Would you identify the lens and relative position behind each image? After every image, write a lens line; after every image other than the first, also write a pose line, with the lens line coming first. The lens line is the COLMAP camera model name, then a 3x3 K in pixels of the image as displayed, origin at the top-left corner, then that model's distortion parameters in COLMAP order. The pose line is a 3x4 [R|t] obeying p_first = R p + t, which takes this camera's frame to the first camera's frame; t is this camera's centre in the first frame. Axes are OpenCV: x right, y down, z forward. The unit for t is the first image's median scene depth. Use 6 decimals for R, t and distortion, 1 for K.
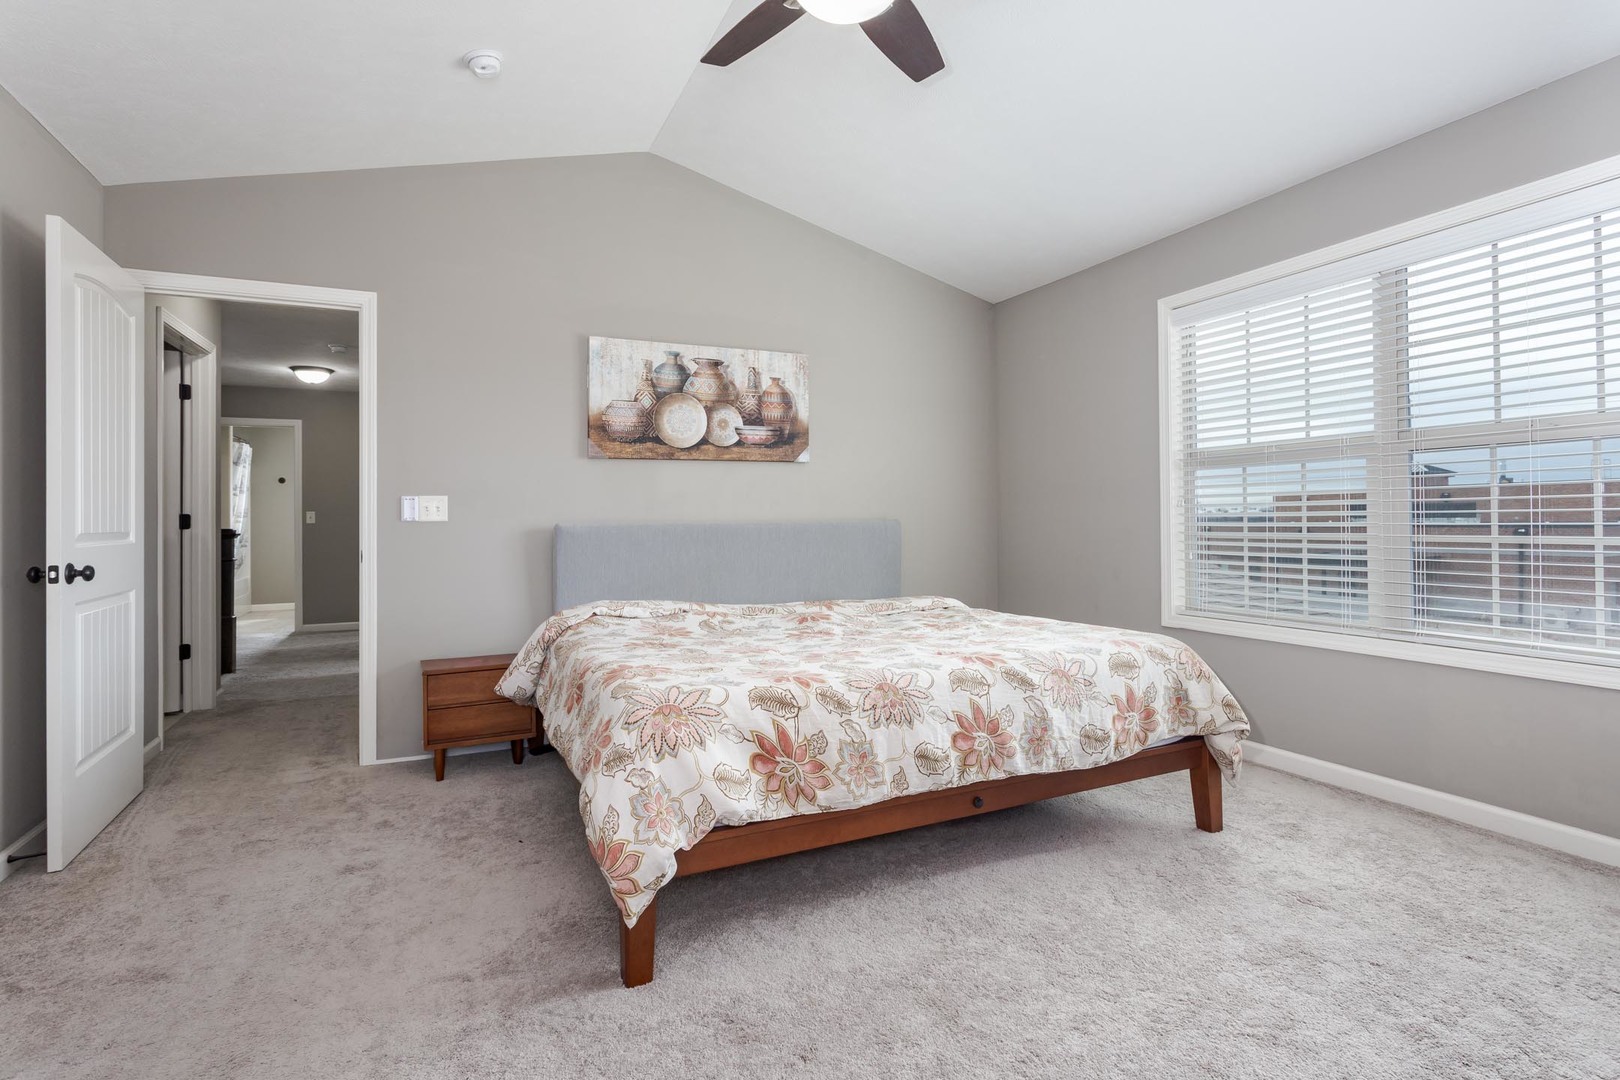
lens RADIAL K [[775.5, 0, 810.2], [0, 775.5, 512.8], [0, 0, 1]] dist [-0.000452, 0.000827]
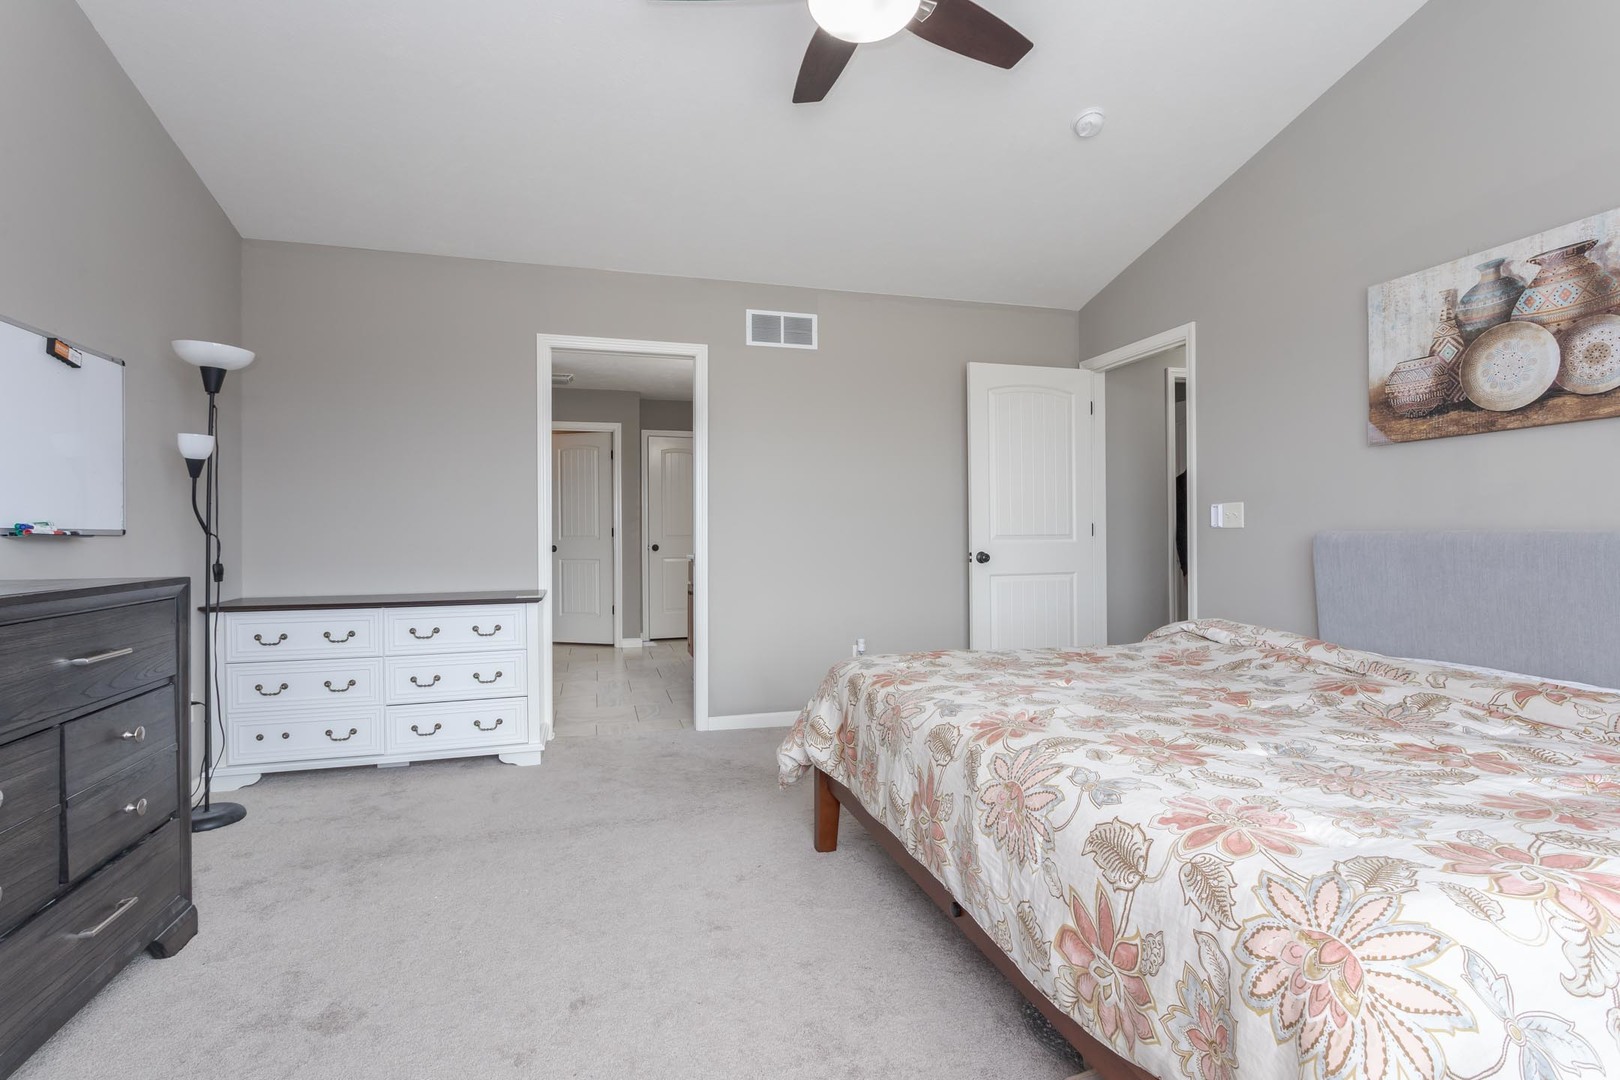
lens RADIAL K [[775.5, 0, 808.1], [0, 775.5, 530.2], [0, 0, 1]] dist [-0.000452, 0.000827]
pose [[-0.160057, 0.007501, -0.987079, 0.552374], [0.017331, 0.999838, 0.004788, -0.000241], [0.986956, -0.016341, -0.160161, 0.556140]]
